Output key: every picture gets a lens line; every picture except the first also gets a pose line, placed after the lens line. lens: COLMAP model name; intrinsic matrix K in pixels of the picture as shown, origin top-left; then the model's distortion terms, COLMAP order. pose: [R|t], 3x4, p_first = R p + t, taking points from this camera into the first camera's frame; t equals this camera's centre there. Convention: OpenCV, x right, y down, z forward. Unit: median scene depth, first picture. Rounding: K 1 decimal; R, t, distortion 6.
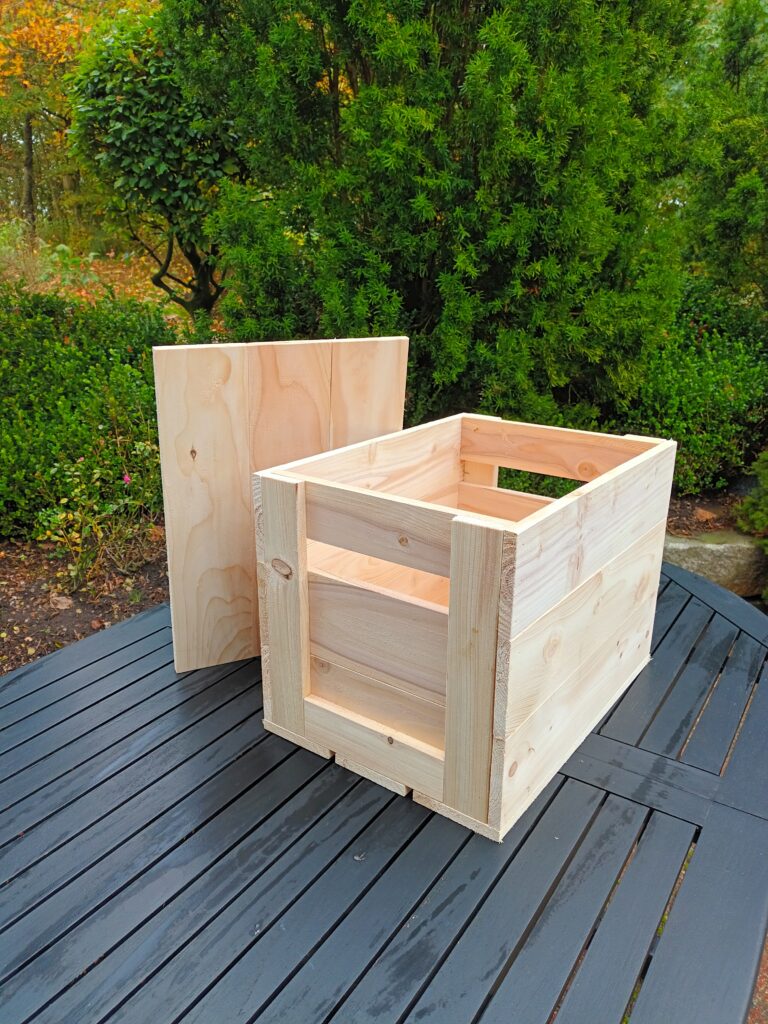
lens RADIAL K [[760.9, 0, 384.0], [0, 760.9, 512.0], [0, 0, 1]] dist [0.005465, -0.007444]
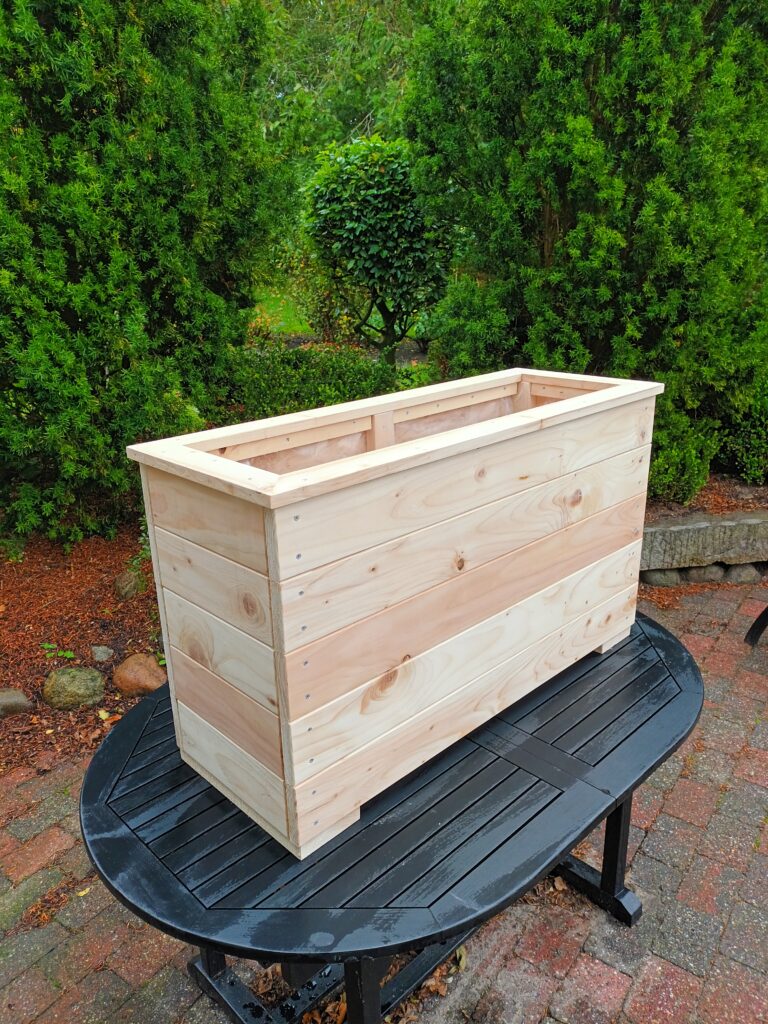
lens RADIAL K [[760.9, 0, 384.0], [0, 760.9, 512.0], [0, 0, 1]] dist [0.005465, -0.007444]
pose [[0.995123, -0.012123, -0.097899, -0.218660], [0.011814, 0.999923, -0.003739, 0.024348], [0.097937, 0.002564, 0.995189, -0.483432]]
